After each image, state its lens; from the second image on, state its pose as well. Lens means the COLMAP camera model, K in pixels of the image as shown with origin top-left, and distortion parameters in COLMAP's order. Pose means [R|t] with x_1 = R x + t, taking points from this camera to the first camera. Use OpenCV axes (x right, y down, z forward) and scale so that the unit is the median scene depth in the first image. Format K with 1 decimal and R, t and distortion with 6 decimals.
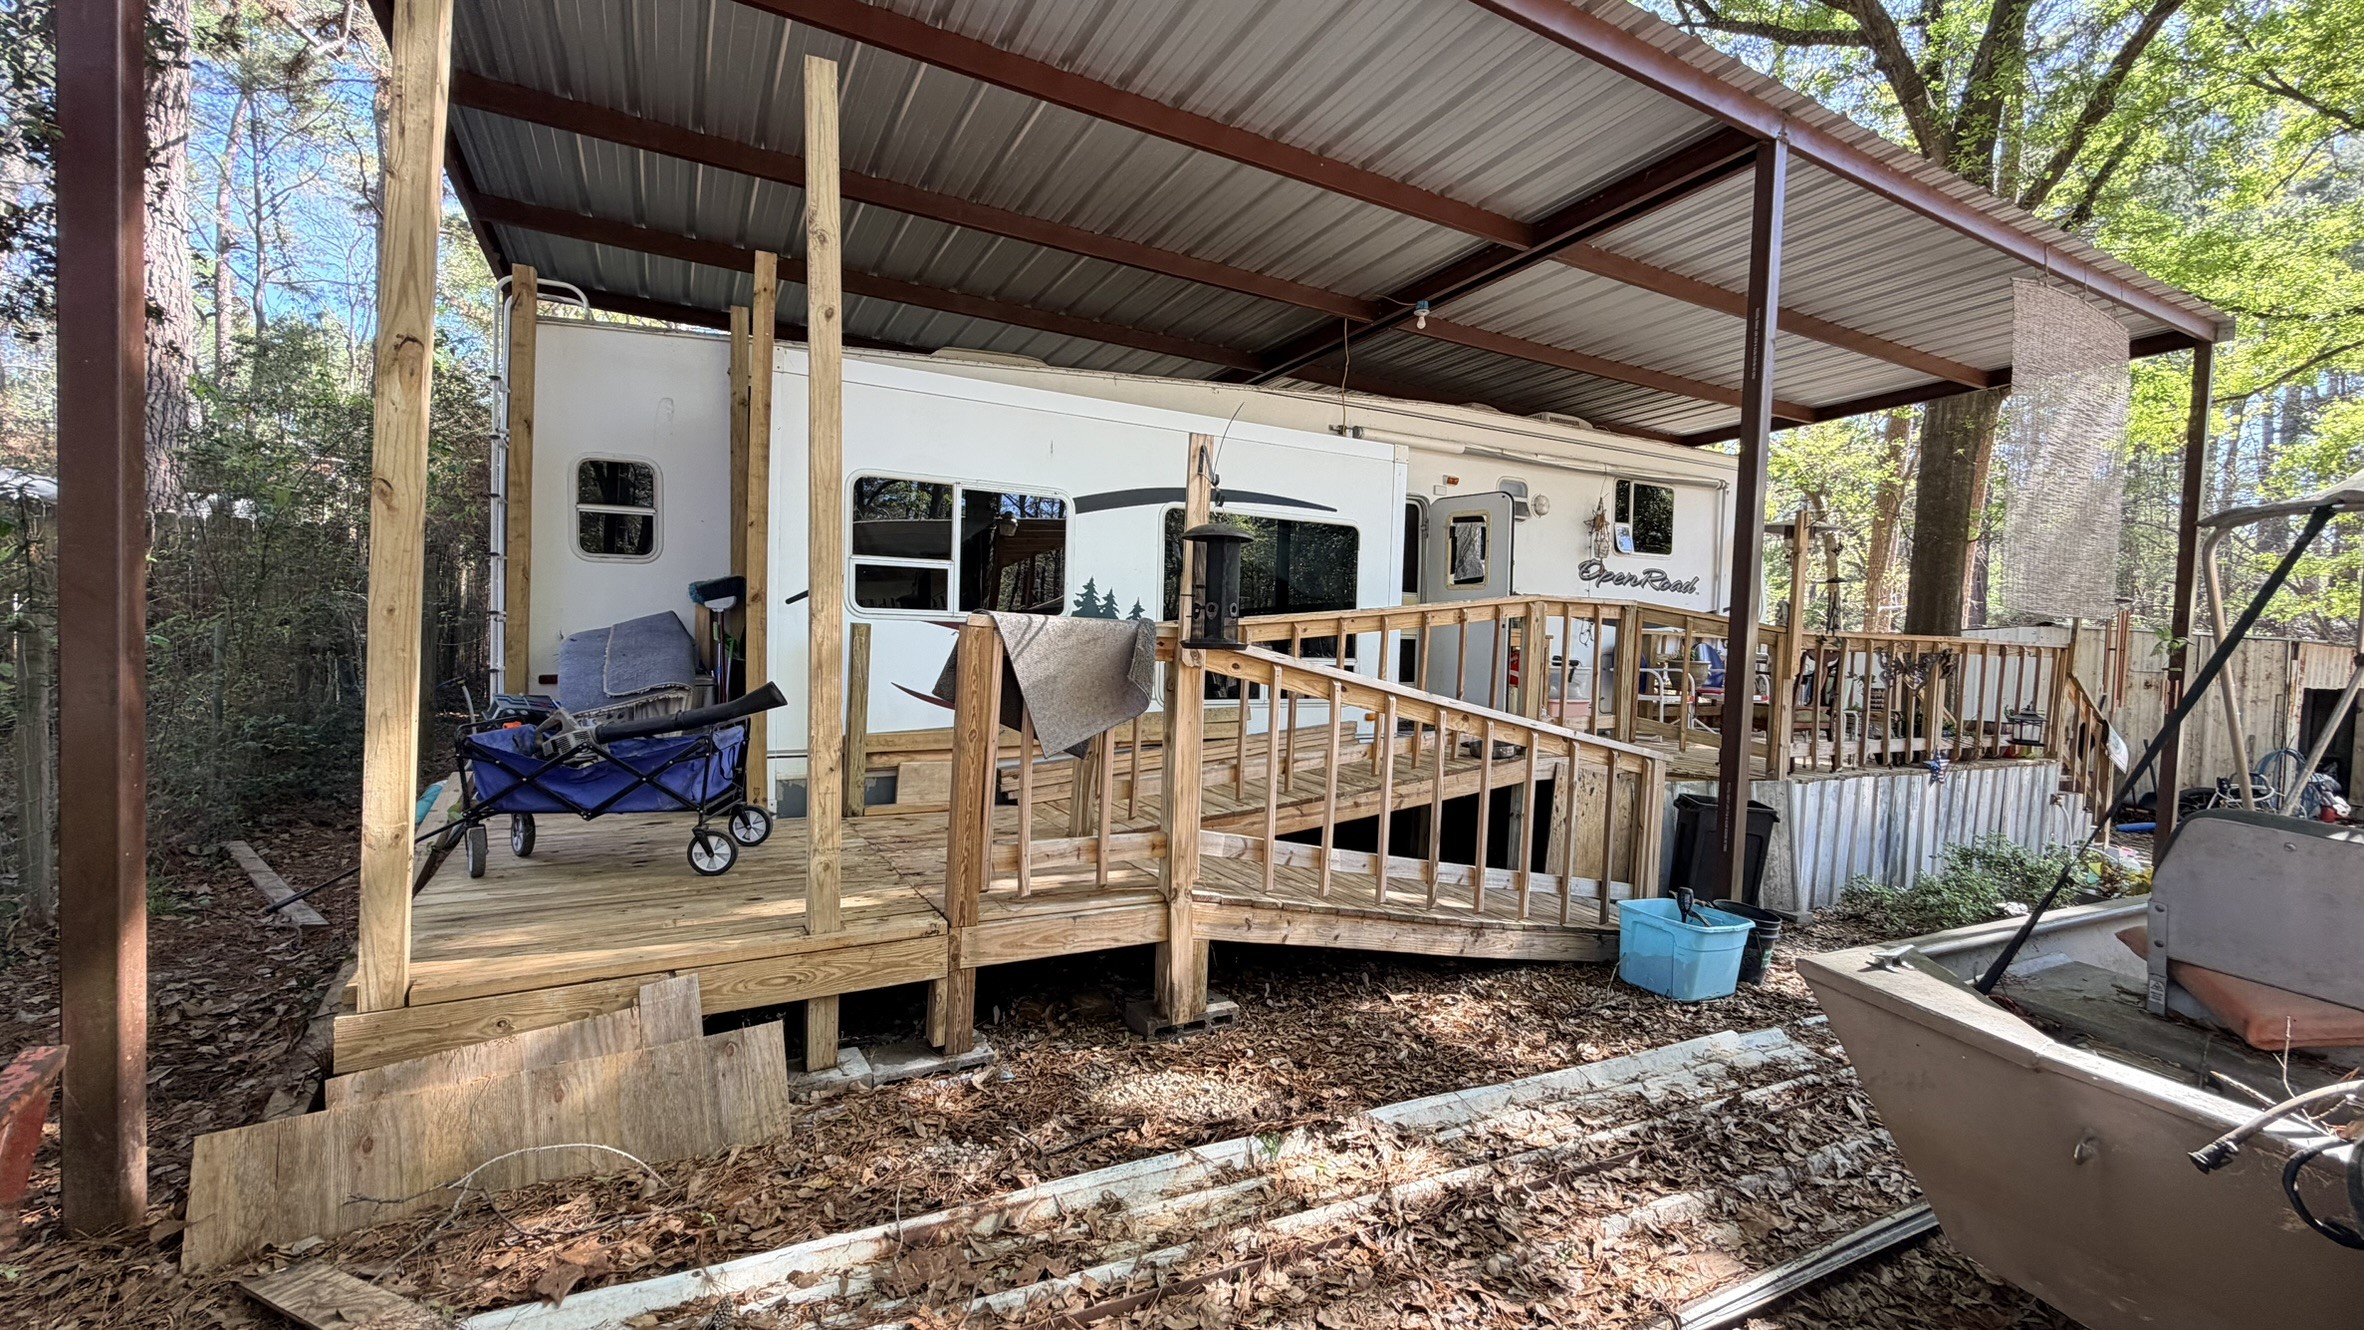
lens RADIAL K [[944.9, 0, 1176.3], [0, 944.9, 663.8], [0, 0, 1]] dist [0.000313, 0.000263]
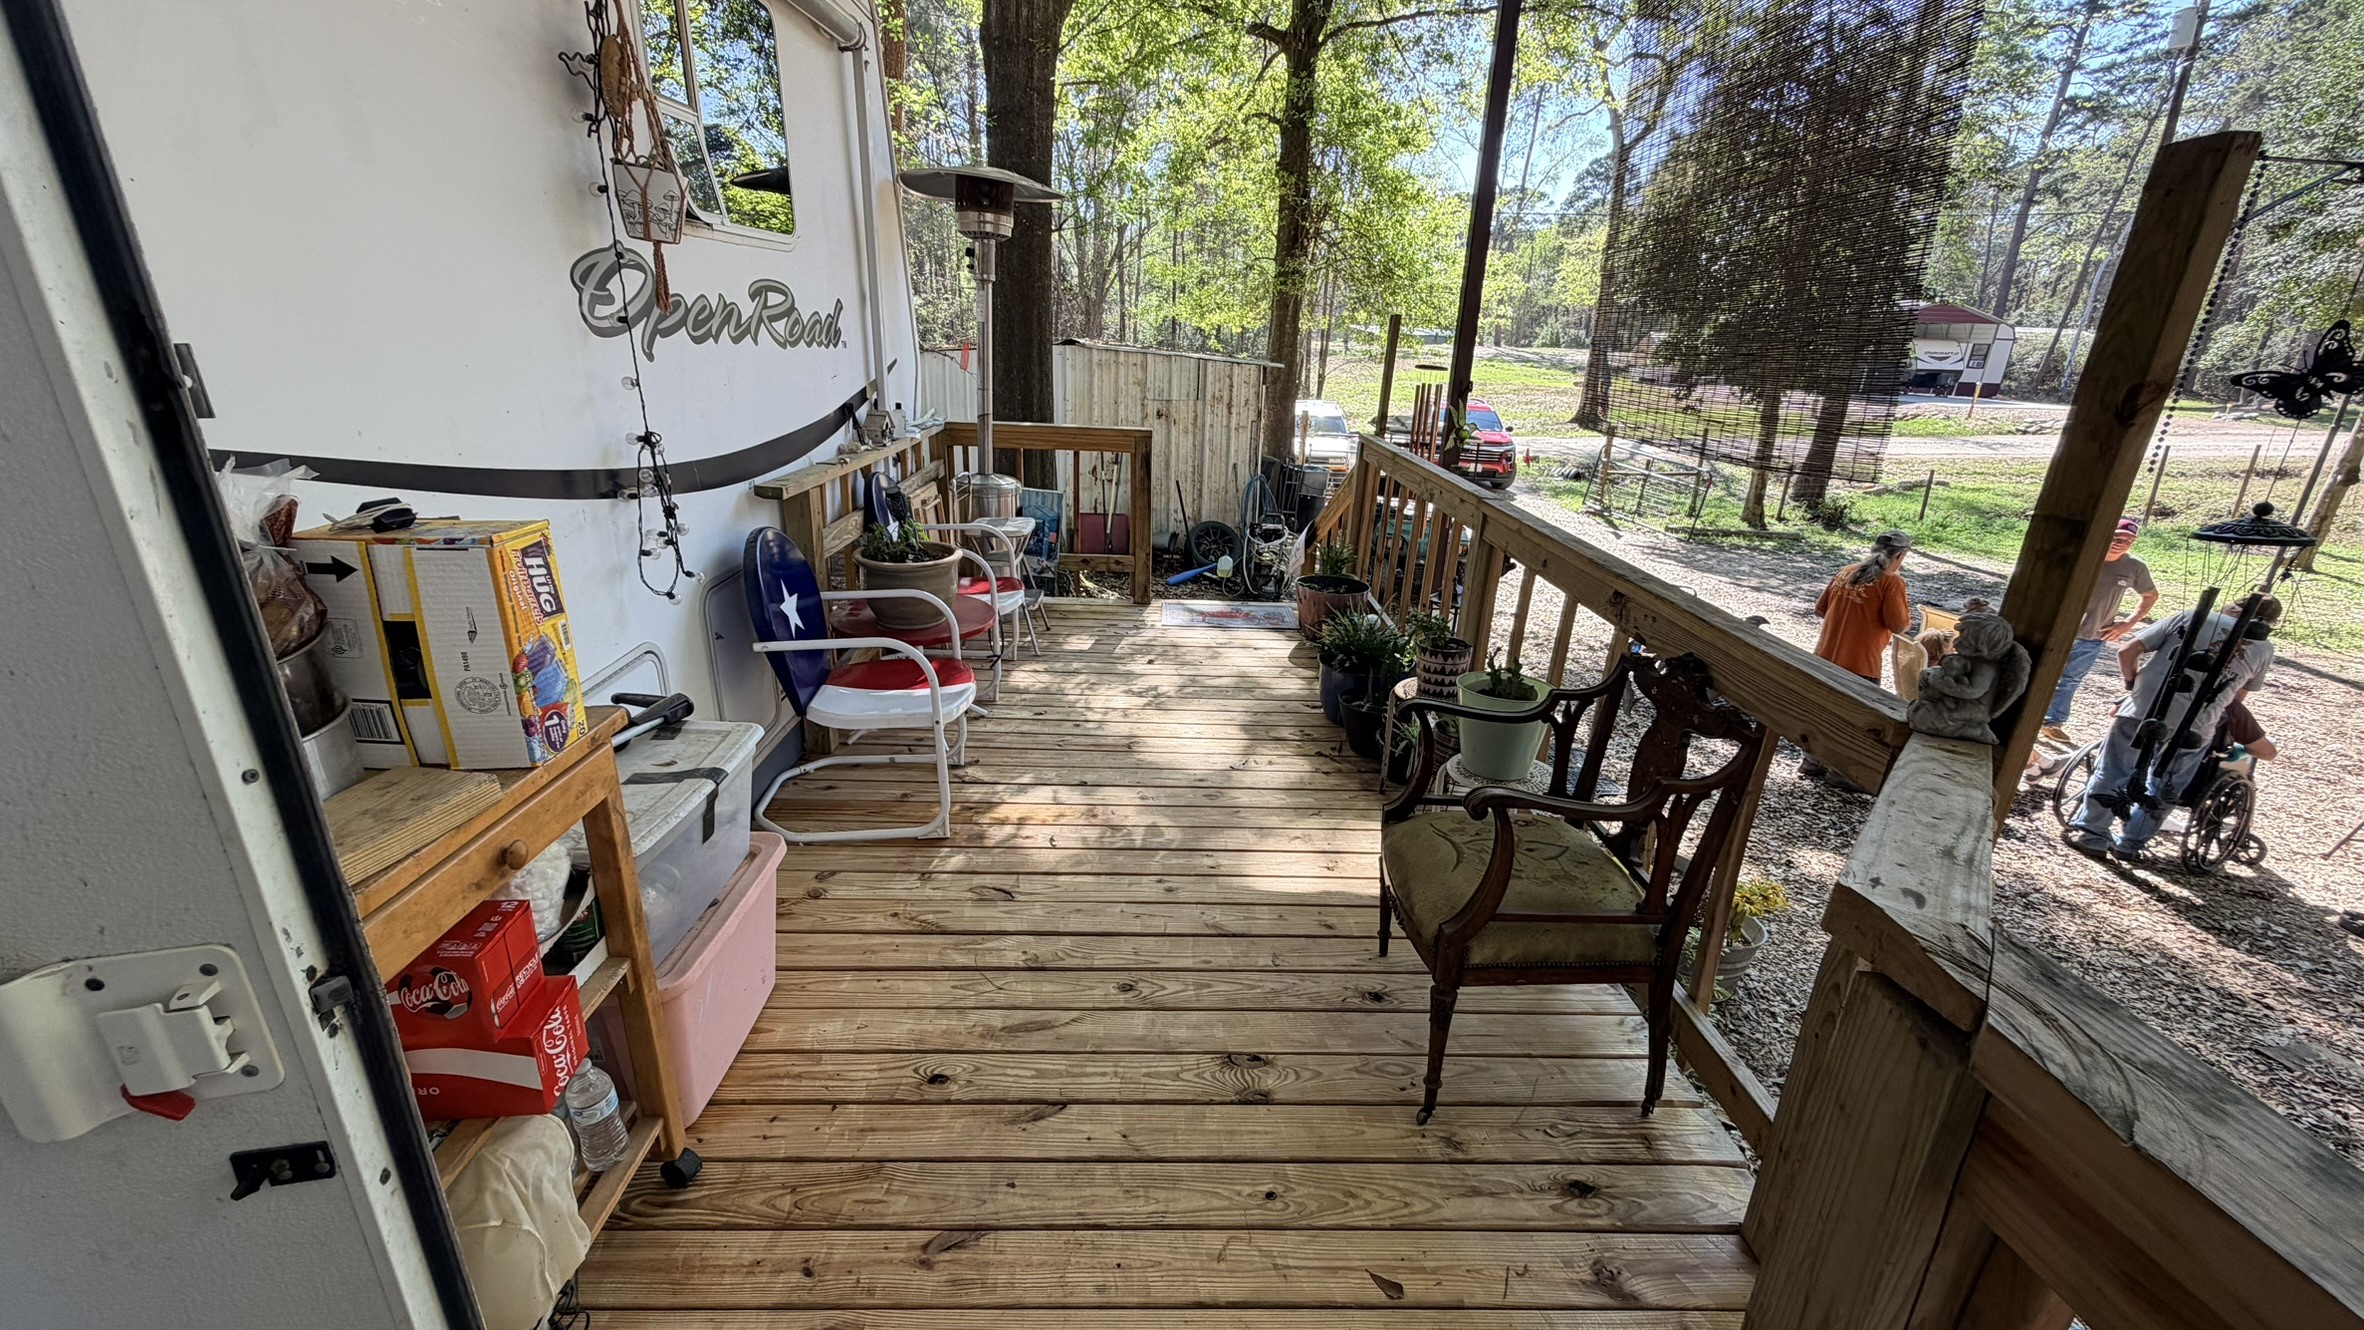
lens RADIAL K [[928.9, 0, 1166.3], [0, 928.9, 666.7], [0, 0, 1]] dist [-0.000742, 0.000007]
pose [[0.451784, -0.325397, 0.830667, 0.421496], [0.027636, 0.935766, 0.351536, -0.139281], [-0.891699, -0.135862, 0.431757, 1.186447]]
